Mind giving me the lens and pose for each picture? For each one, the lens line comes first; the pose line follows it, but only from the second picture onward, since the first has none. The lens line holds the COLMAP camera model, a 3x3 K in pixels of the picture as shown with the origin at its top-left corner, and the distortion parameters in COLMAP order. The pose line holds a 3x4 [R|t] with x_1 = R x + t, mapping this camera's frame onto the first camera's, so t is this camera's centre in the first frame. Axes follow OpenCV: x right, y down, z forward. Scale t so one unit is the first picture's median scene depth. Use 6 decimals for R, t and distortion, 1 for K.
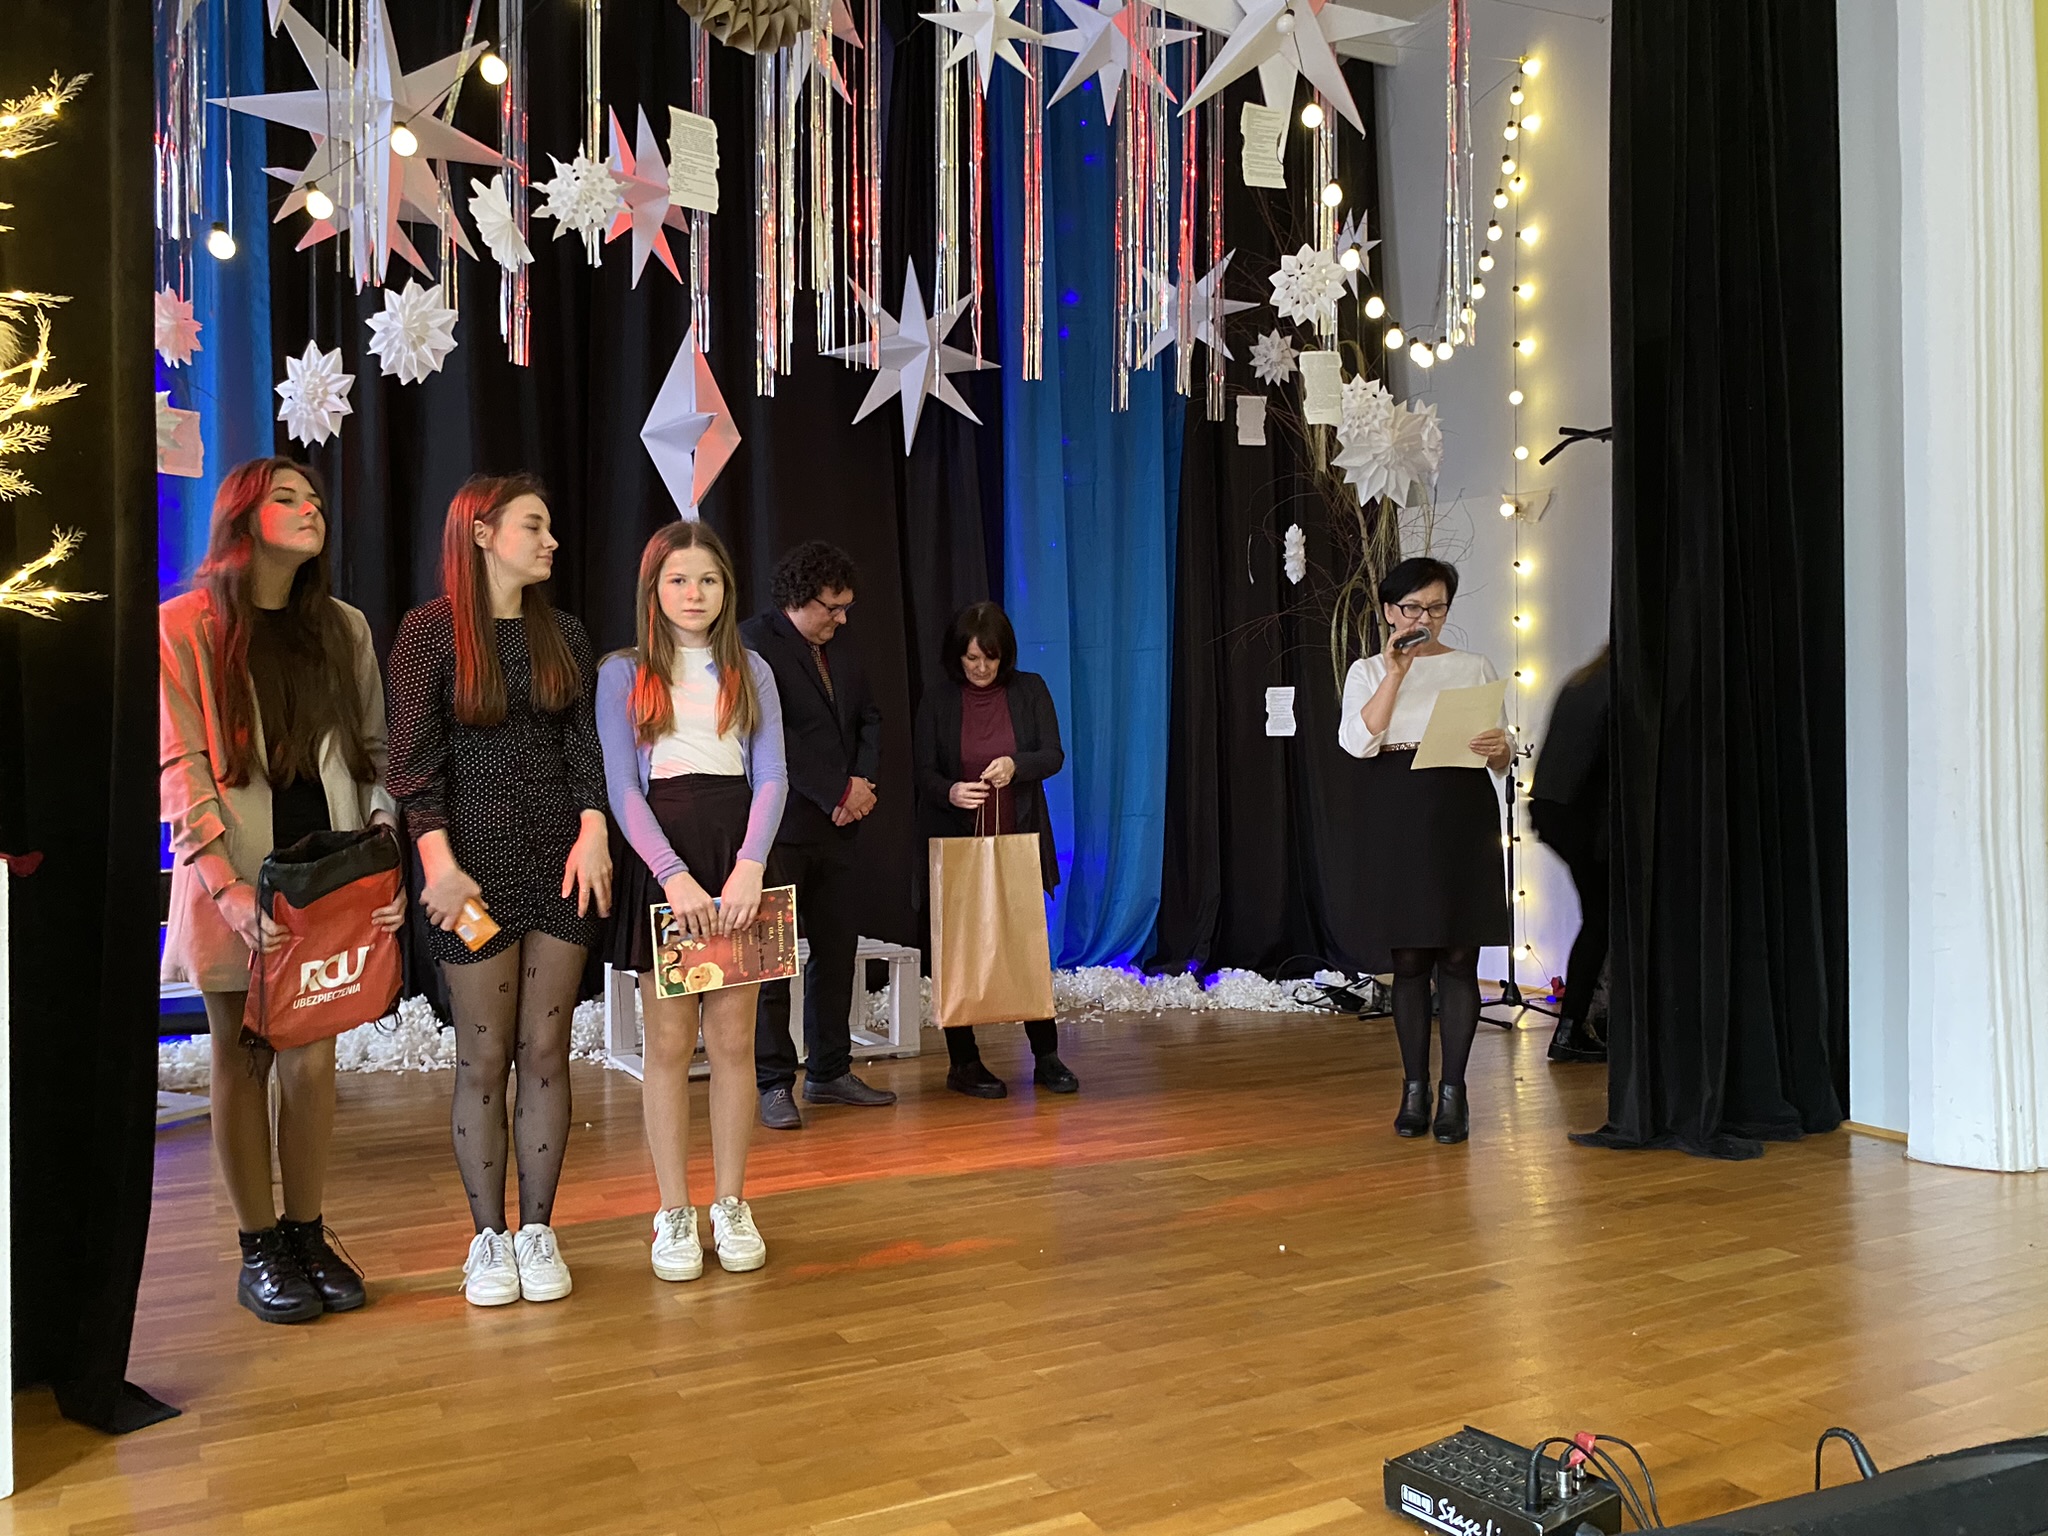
lens RADIAL K [[1591.3, 0, 1000.7], [0, 1591.3, 778.2], [0, 0, 1]] dist [0.007157, -0.009921]
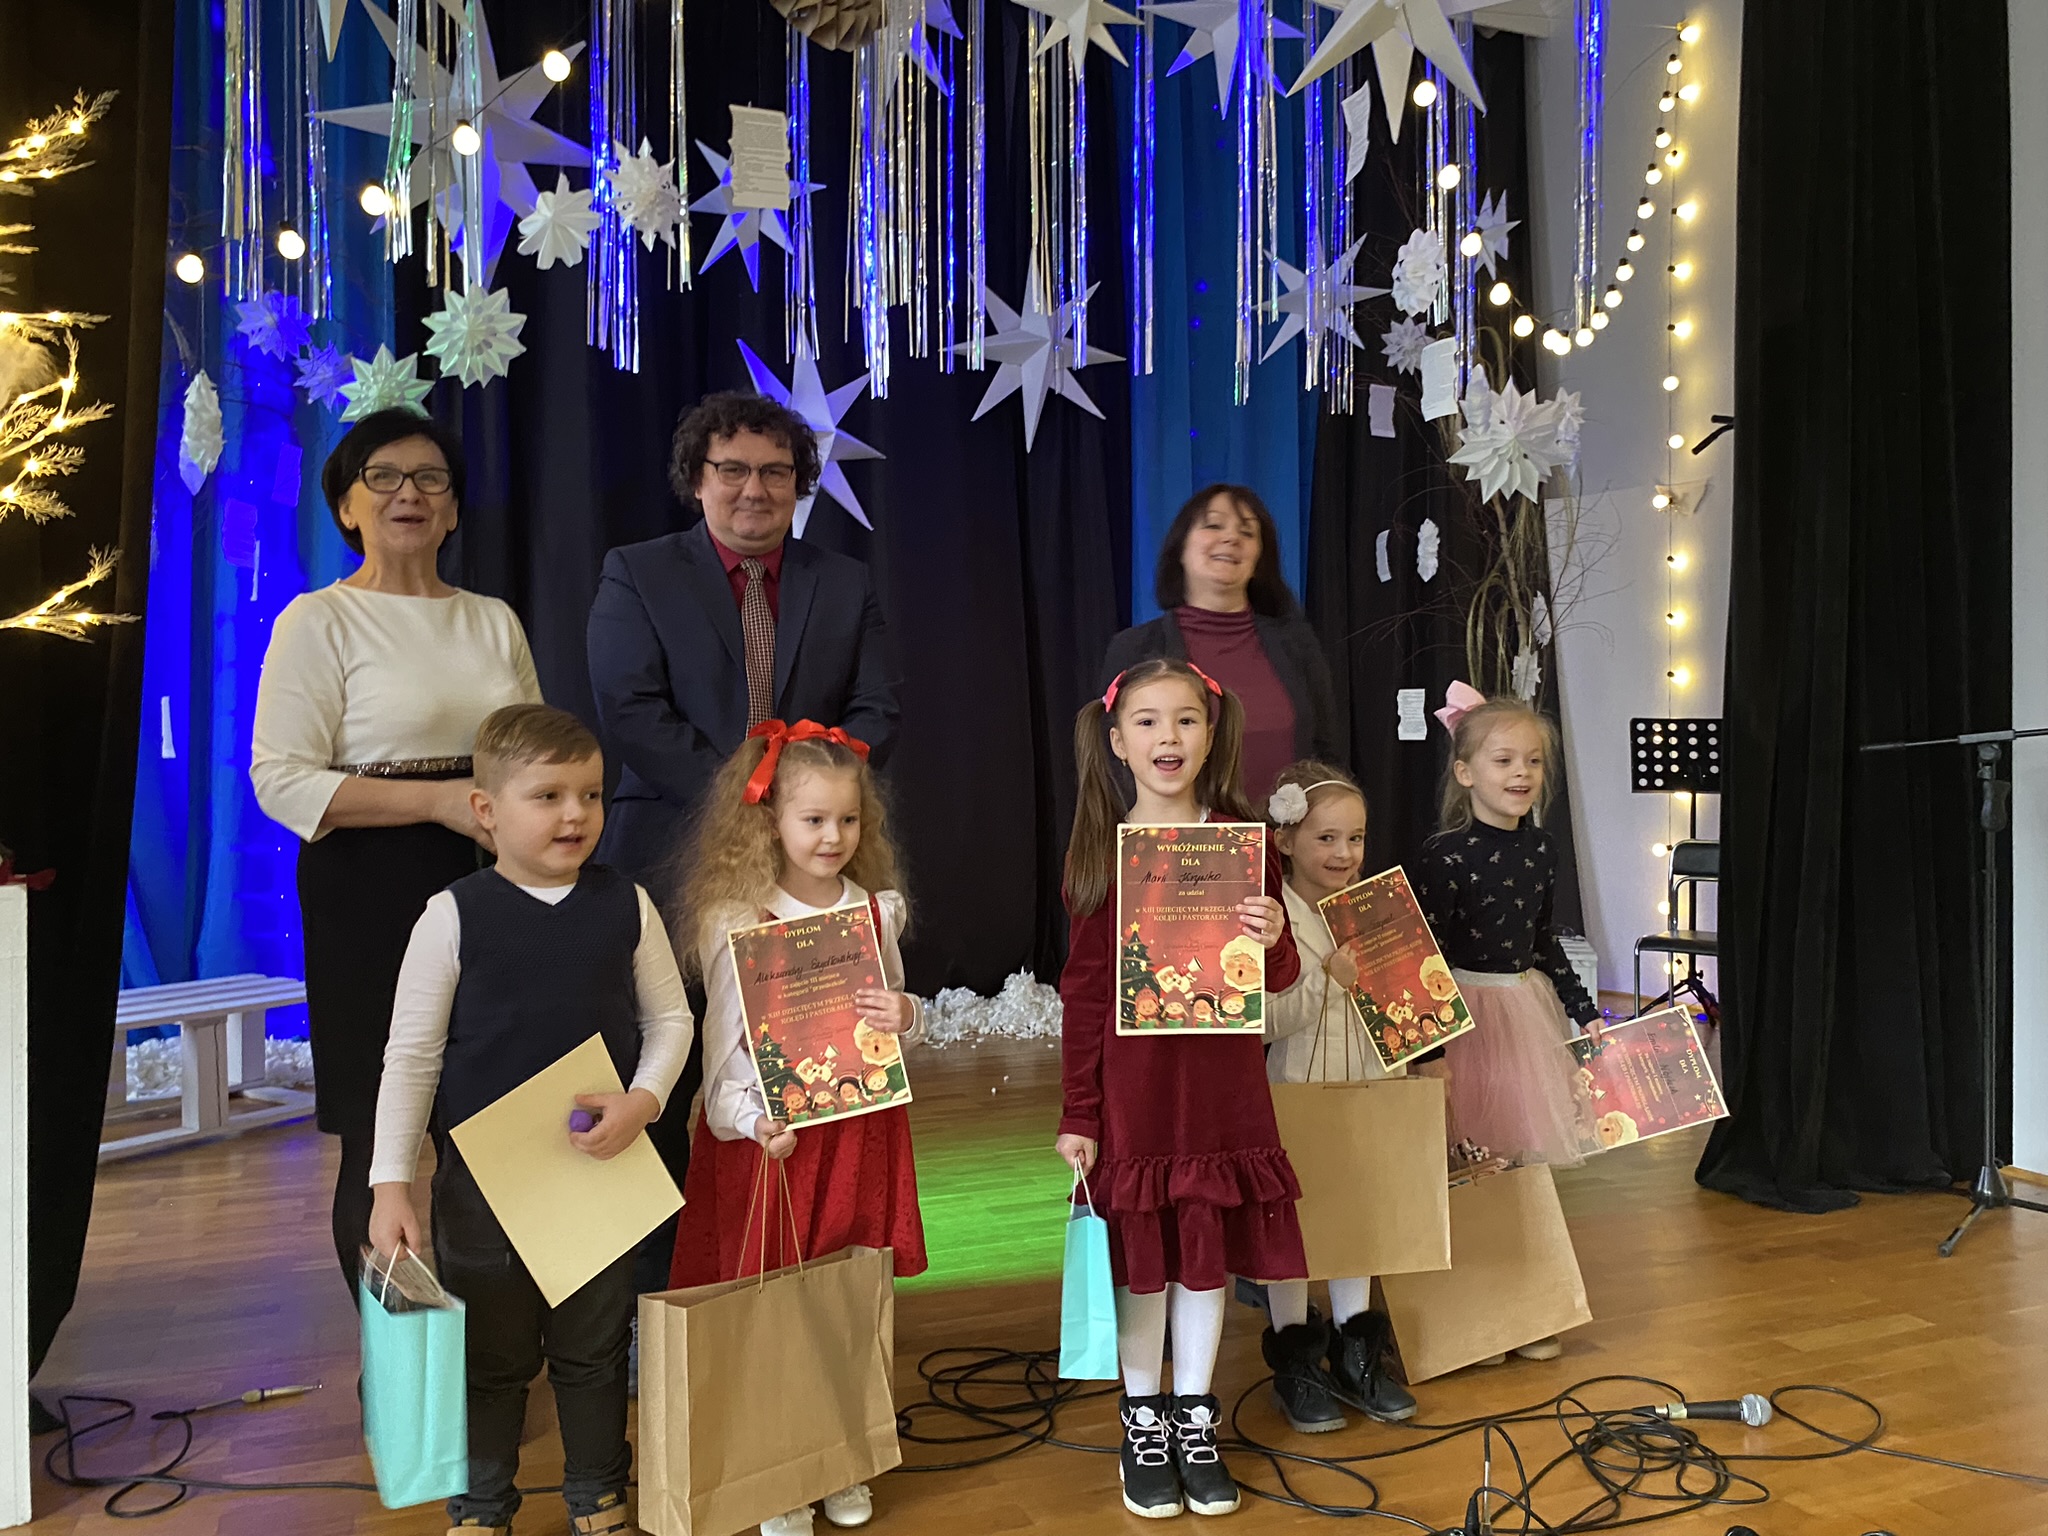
lens RADIAL K [[1589.7, 0, 1031.6], [0, 1589.7, 778.3], [0, 0, 1]] dist [-0.002389, 0.001784]
pose [[0.996149, 0.006652, -0.087425, 0.046040], [-0.005945, 0.999948, 0.008339, -0.014734], [0.087476, -0.007787, 0.996136, 0.034636]]
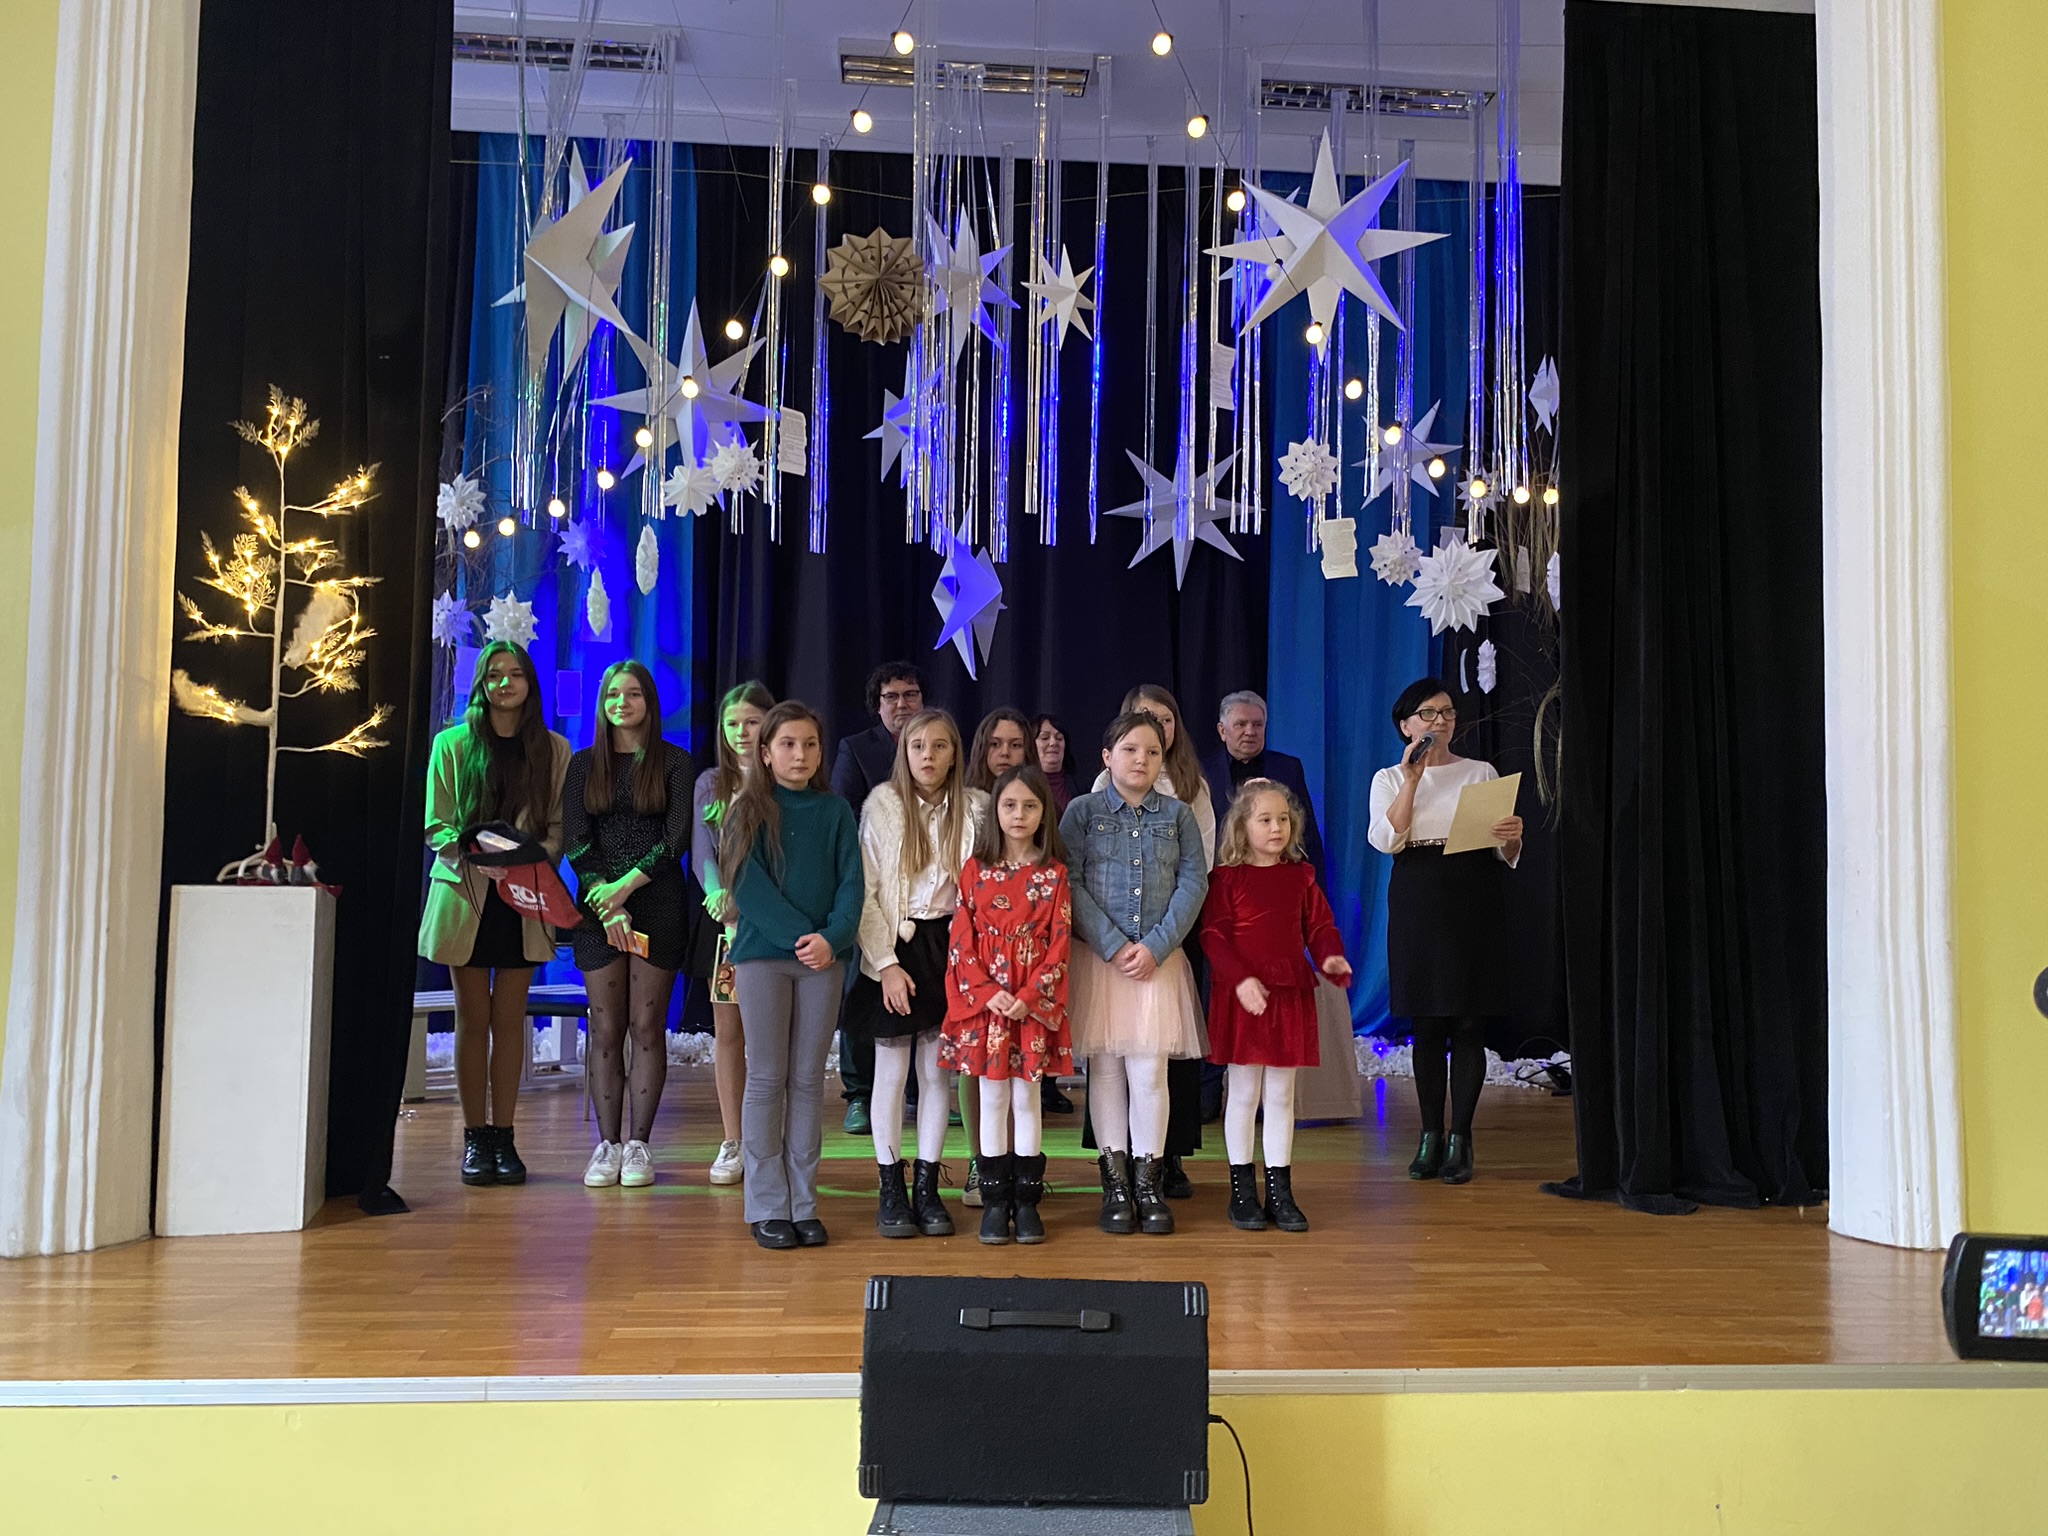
lens RADIAL K [[1593.9, 0, 1012.7], [0, 1593.9, 790.6], [0, 0, 1]] dist [-0.001072, 0.002564]
pose [[0.920335, 0.006017, -0.391084, 0.452639], [-0.023552, 0.998920, -0.040054, -0.003491], [0.390421, 0.046074, 0.919483, -0.215169]]
